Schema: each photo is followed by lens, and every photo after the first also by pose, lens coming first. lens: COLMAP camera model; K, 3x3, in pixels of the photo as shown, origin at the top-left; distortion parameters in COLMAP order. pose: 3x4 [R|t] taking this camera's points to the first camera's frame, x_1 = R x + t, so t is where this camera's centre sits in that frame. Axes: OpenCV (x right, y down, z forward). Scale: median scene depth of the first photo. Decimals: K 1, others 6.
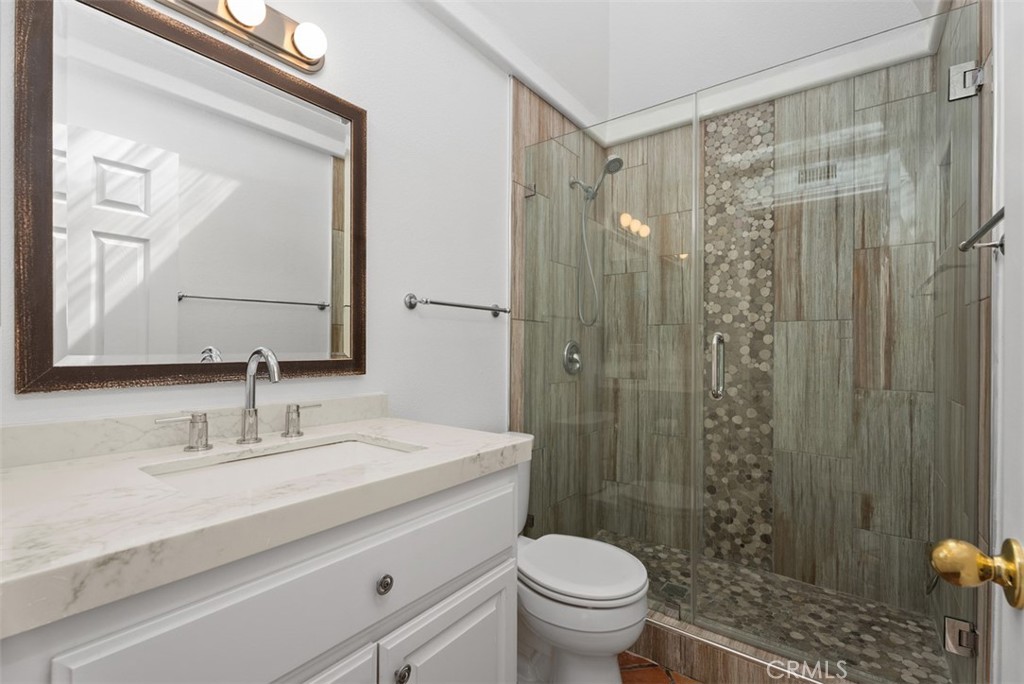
lens RADIAL K [[458.4, 0, 511.7], [0, 458.4, 343.8], [0, 0, 1]] dist [-0.003096, -0.000642]
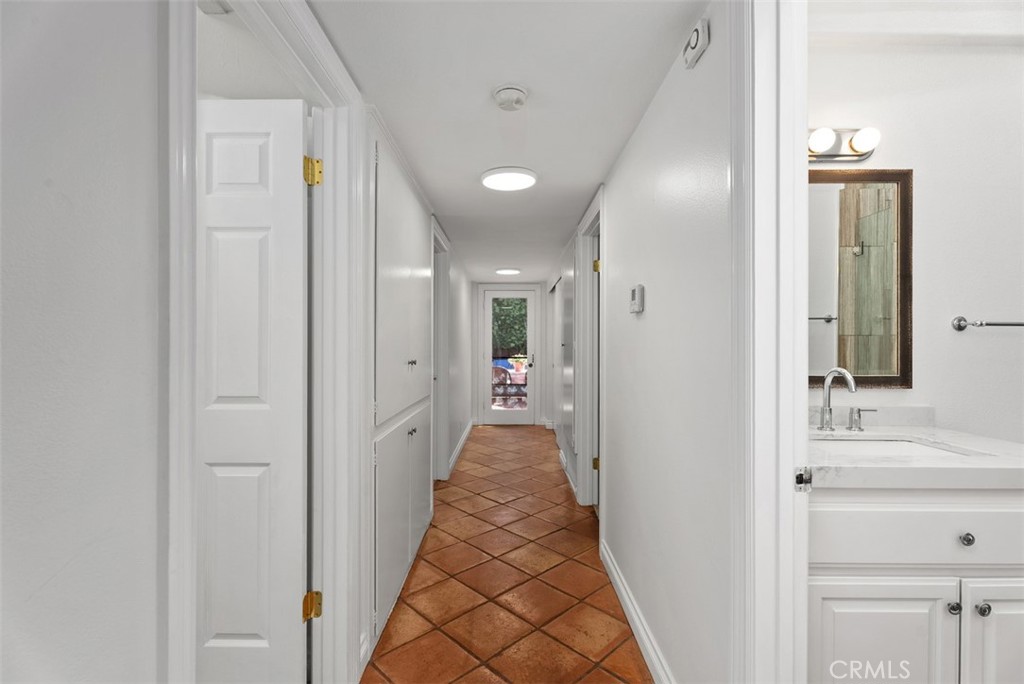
lens RADIAL K [[458.4, 0, 506.4], [0, 458.4, 343.4], [0, 0, 1]] dist [-0.003096, -0.000642]
pose [[0.596709, -0.003375, -0.802451, 0.008377], [0.003993, 0.999991, -0.001237, -0.060557], [0.802448, -0.002466, 0.596717, -0.624225]]
